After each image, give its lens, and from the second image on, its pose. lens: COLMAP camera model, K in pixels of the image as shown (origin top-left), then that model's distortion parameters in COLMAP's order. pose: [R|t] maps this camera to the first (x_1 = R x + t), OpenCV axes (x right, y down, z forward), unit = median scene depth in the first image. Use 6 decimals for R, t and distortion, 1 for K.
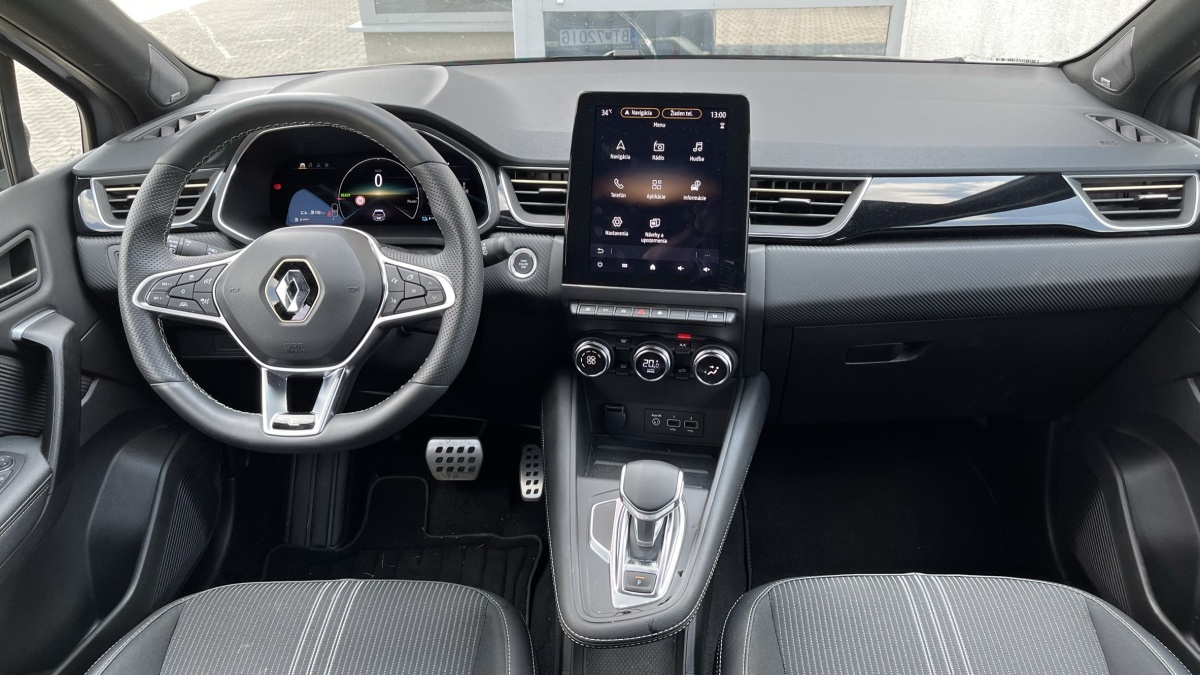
lens RADIAL K [[909.7, 0, 600.0], [0, 909.7, 337.5], [0, 0, 1]] dist [0.074761, -0.091359]
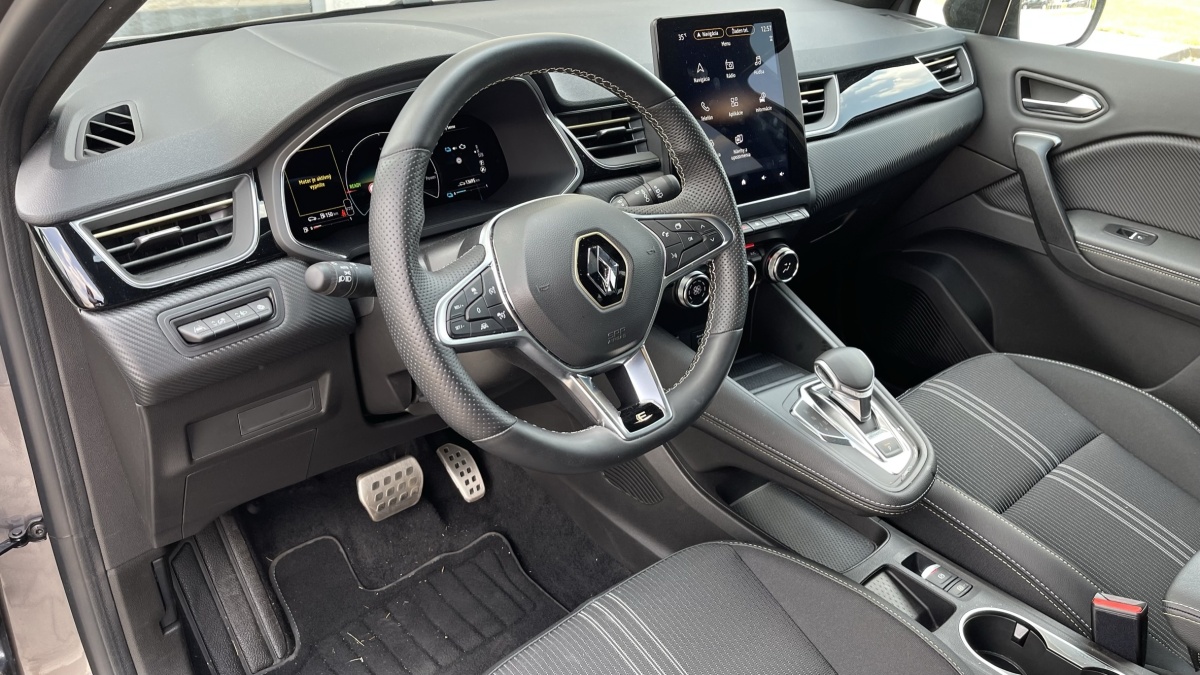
lens RADIAL K [[946.1, 0, 600.0], [0, 946.1, 337.5], [0, 0, 1]] dist [0.007866, -0.002711]
pose [[0.712434, -0.290385, 0.638839, -0.789274], [0.267288, 0.954032, 0.135576, -0.097591], [-0.648841, 0.074165, 0.757301, 0.303597]]
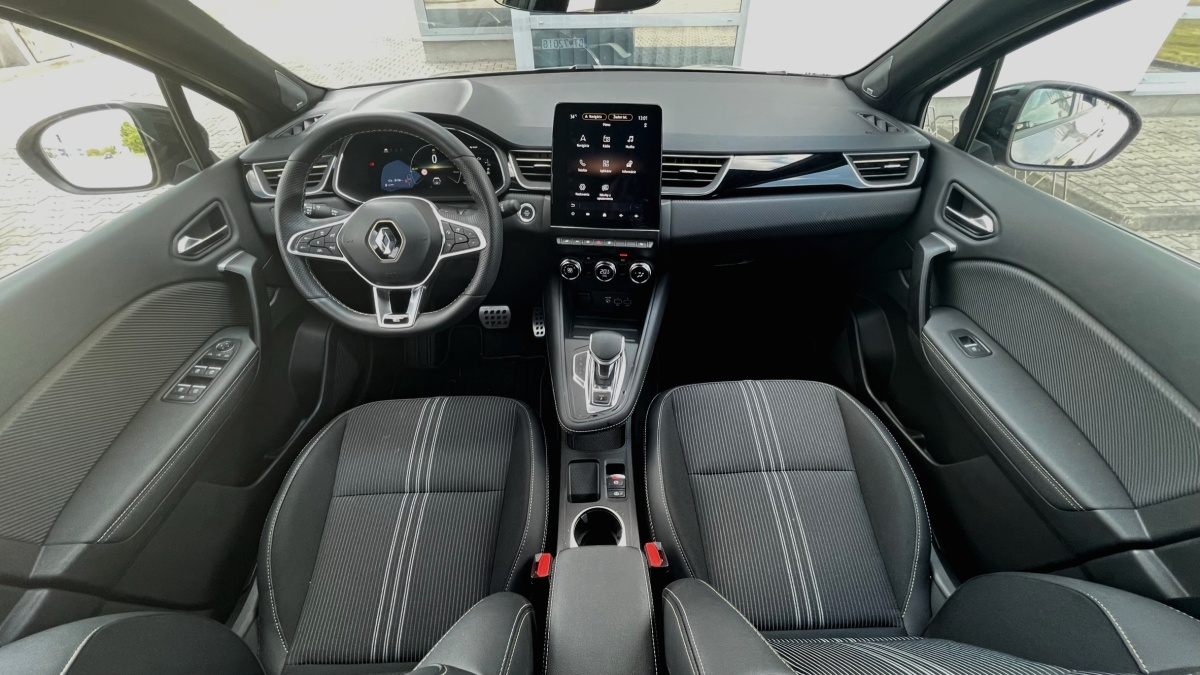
lens RADIAL K [[482.4, 0, 604.0], [0, 482.4, 335.7], [0, 0, 1]] dist [-0.000474, -0.000031]
pose [[0.997772, -0.036745, 0.055683, -0.000617], [0.022916, 0.972635, 0.231204, -0.065947], [-0.062654, -0.229413, 0.971310, 0.086715]]
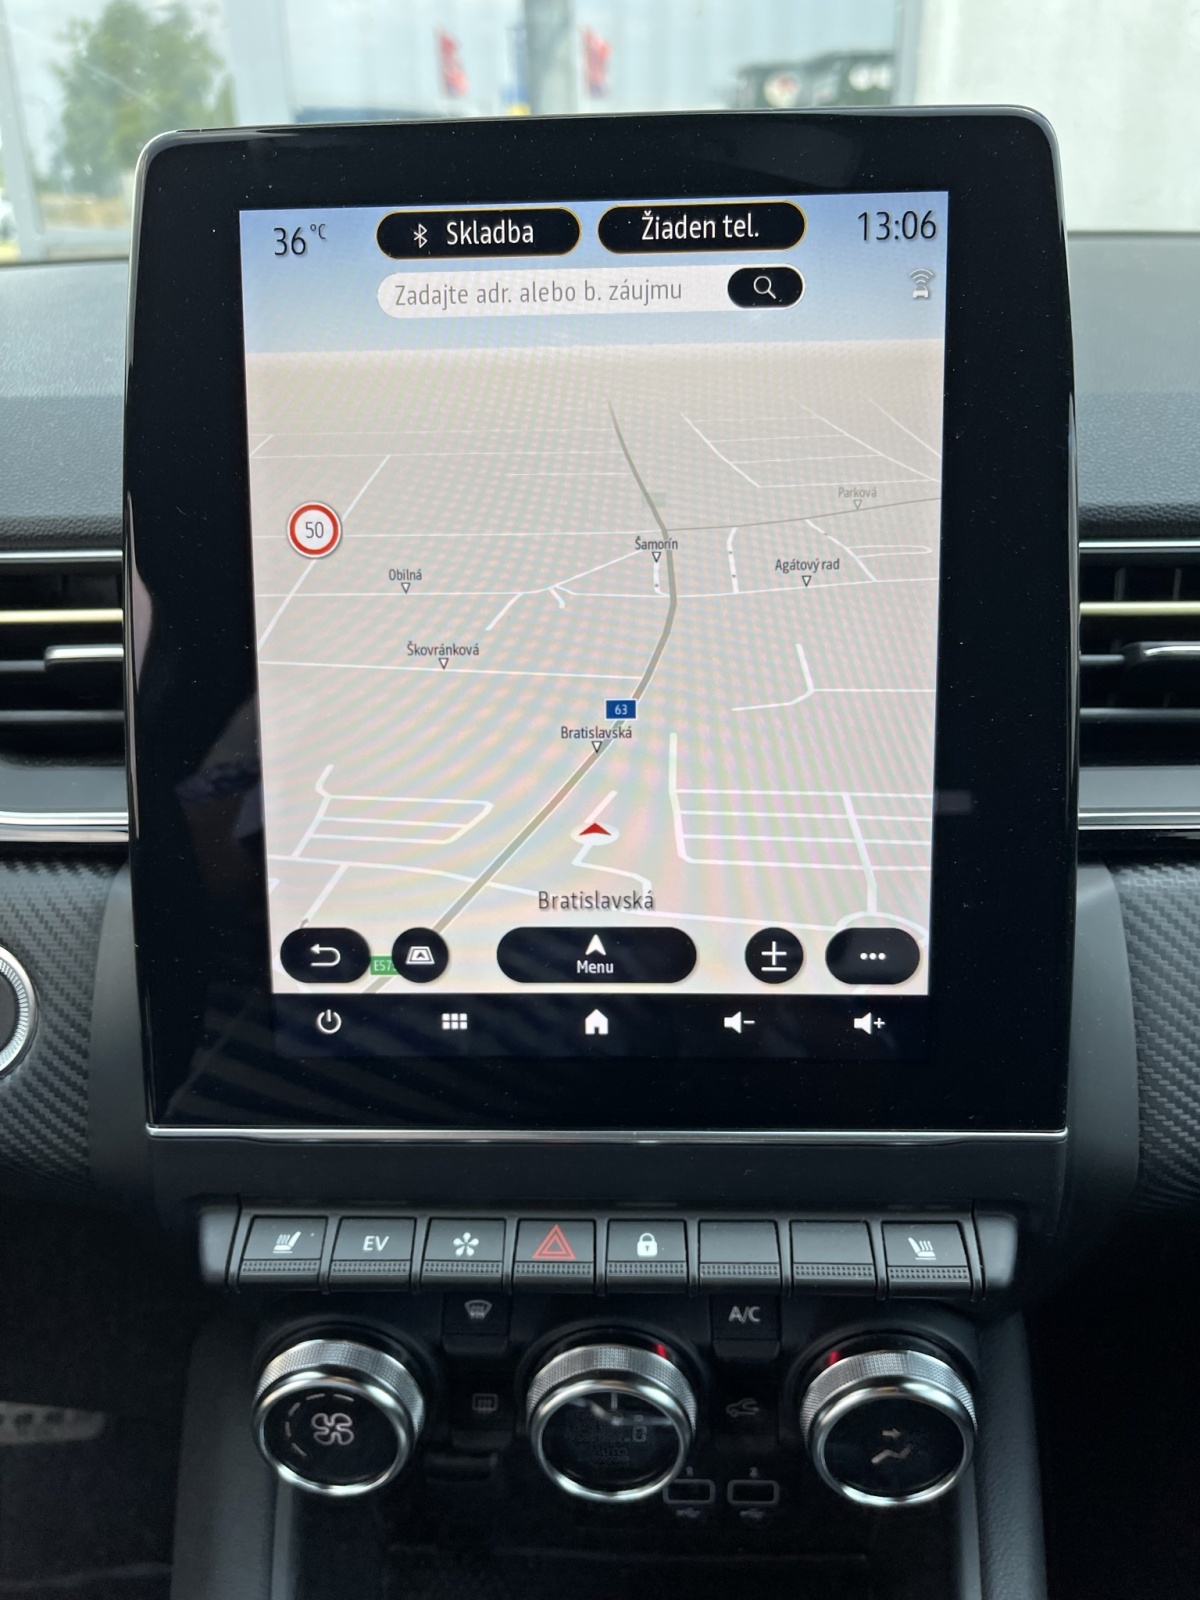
lens RADIAL K [[1231.9, 0, 600.0], [0, 1231.9, 800.0], [0, 0, 1]] dist [0.024003, 0.000139]
pose [[0.991223, -0.064918, 0.115164, 0.030567], [0.064832, 0.997886, 0.004497, -0.125983], [-0.115212, 0.003009, 0.993336, 0.725123]]
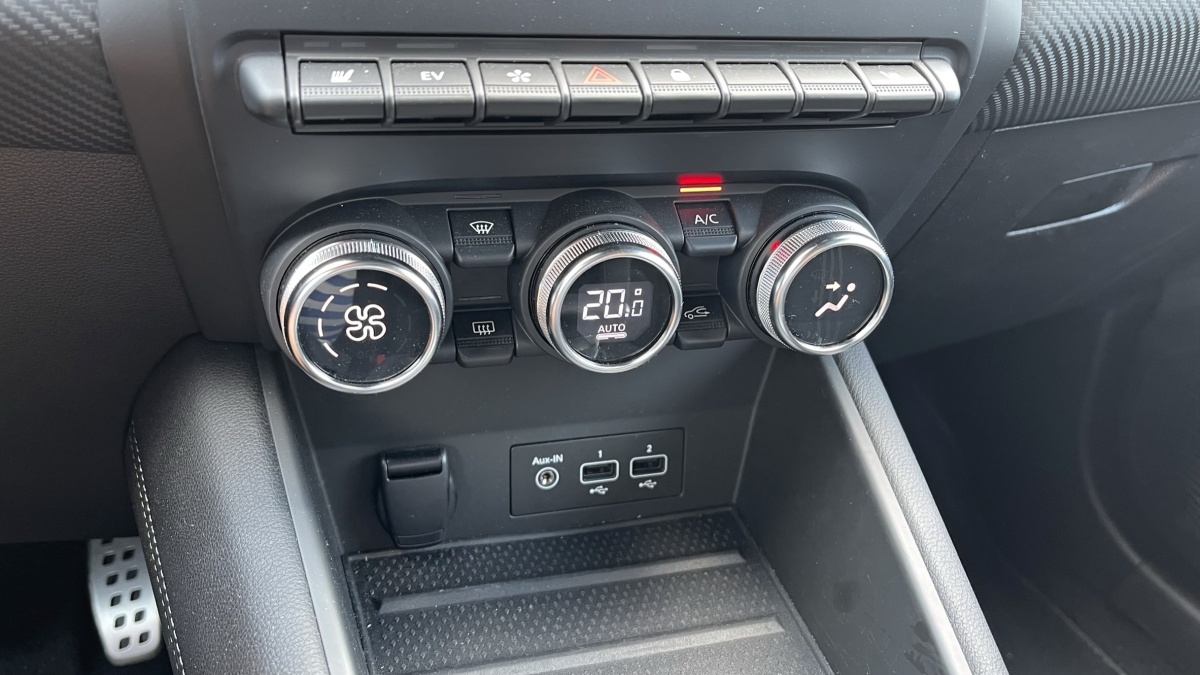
lens RADIAL K [[946.1, 0, 600.0], [0, 946.1, 337.5], [0, 0, 1]] dist [0.007866, -0.002711]
pose [[0.902545, -0.147917, 0.404393, -0.054826], [0.106228, 0.986606, 0.123789, 0.005502], [-0.417287, -0.068767, 0.906169, 0.786948]]
